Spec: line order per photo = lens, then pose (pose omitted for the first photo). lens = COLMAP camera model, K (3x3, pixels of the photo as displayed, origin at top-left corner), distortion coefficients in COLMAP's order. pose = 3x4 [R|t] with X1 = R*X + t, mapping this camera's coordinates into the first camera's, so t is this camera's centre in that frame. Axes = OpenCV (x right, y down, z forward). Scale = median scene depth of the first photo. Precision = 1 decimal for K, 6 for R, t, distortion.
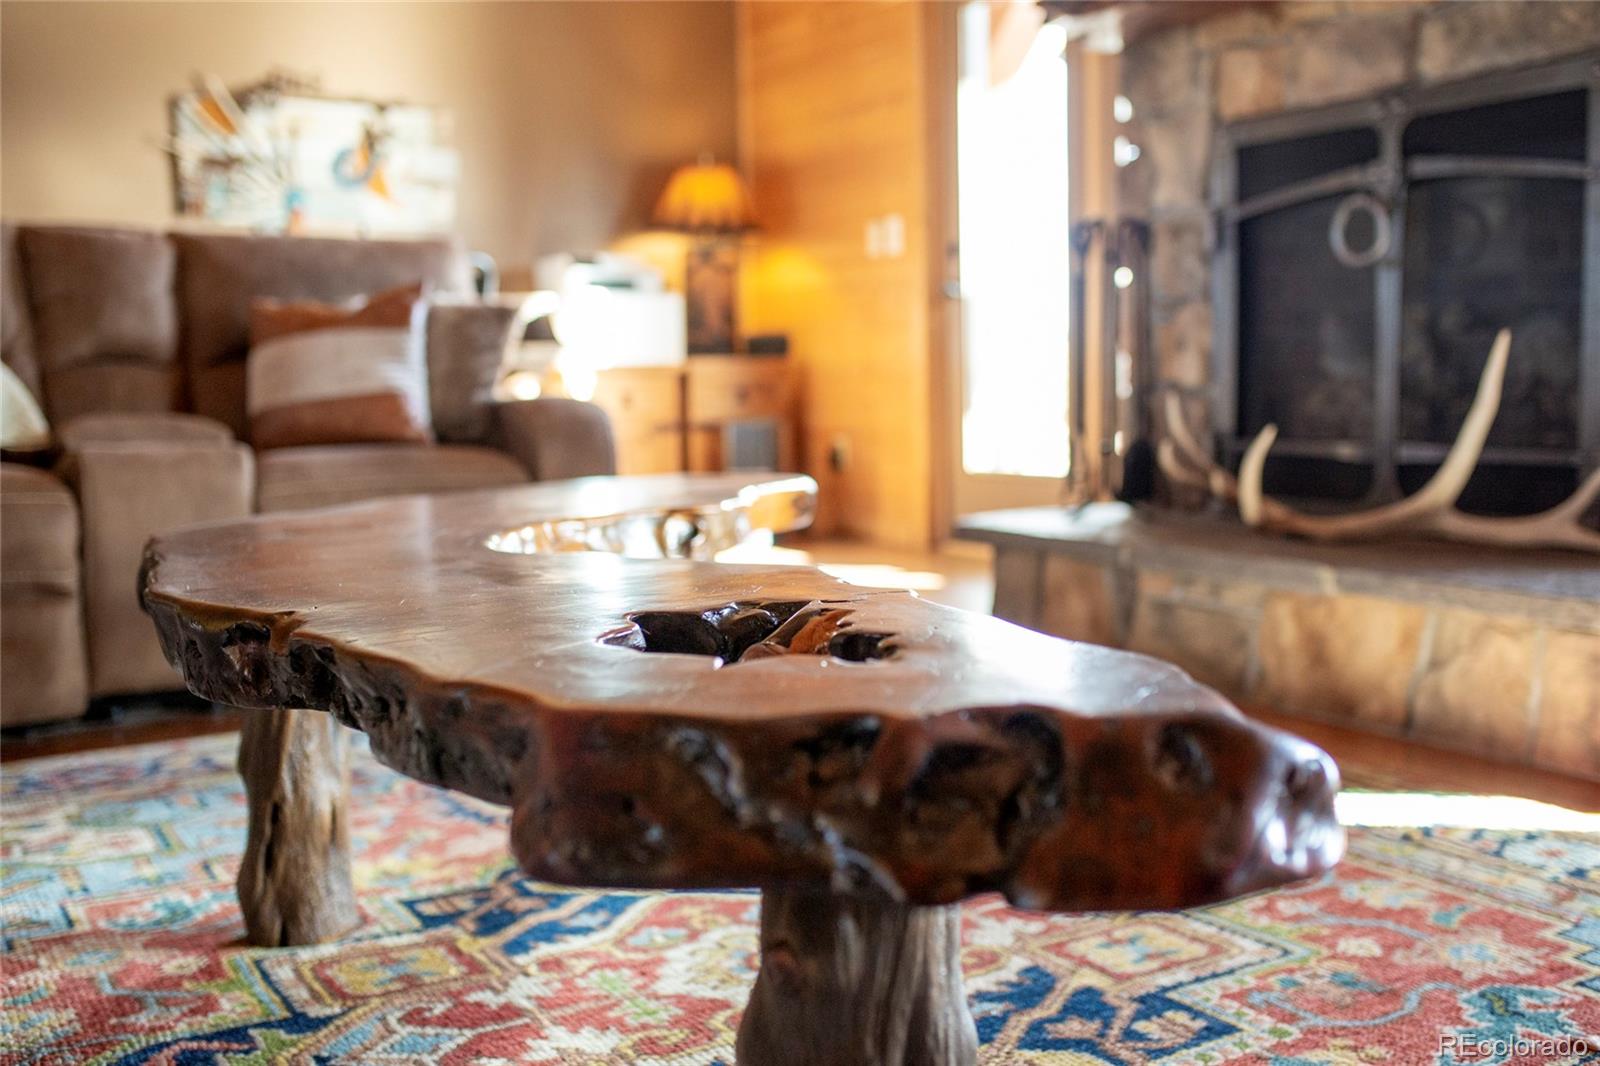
lens RADIAL K [[1618.0, 0, 800.0], [0, 1618.0, 533.0], [0, 0, 1]] dist [-0.004017, -0.002581]
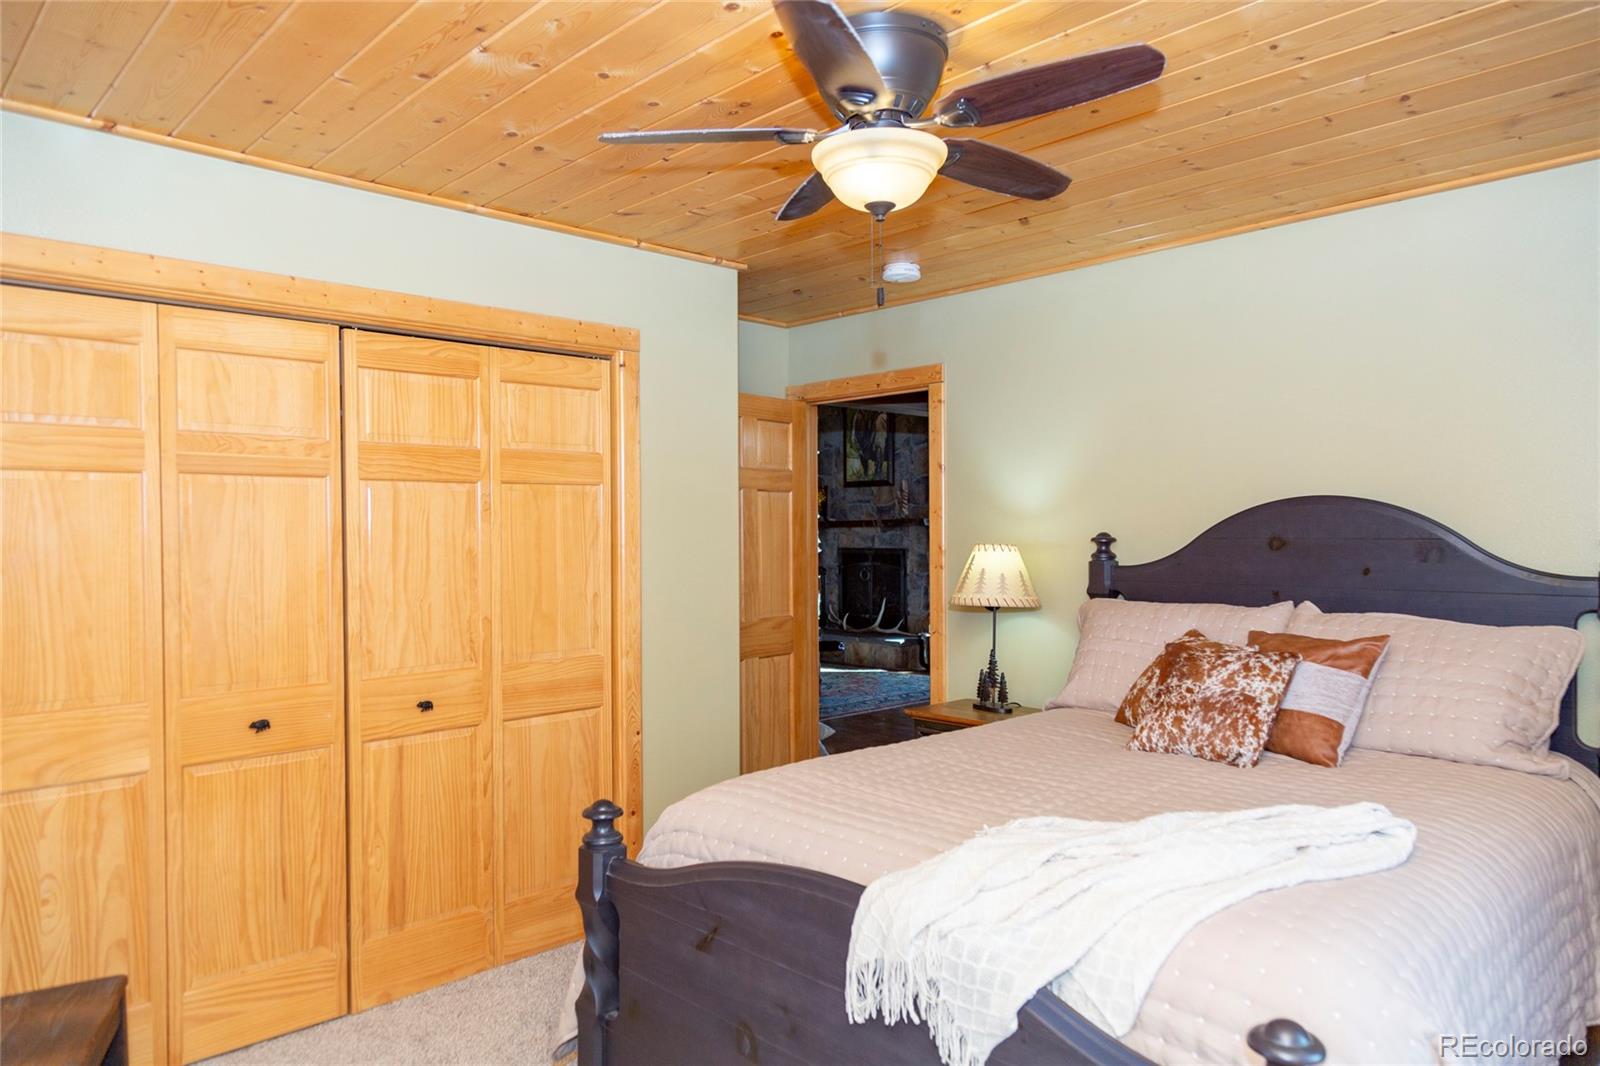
lens RADIAL K [[1082.9, 0, 800.0], [0, 1082.9, 533.0], [0, 0, 1]] dist [0.022408, 0.001832]
pose [[0.979302, 0.016108, 0.201761, -0.563446], [0.004340, 0.994927, -0.100501, 0.033227], [-0.202356, 0.099297, 0.974265, -2.362448]]
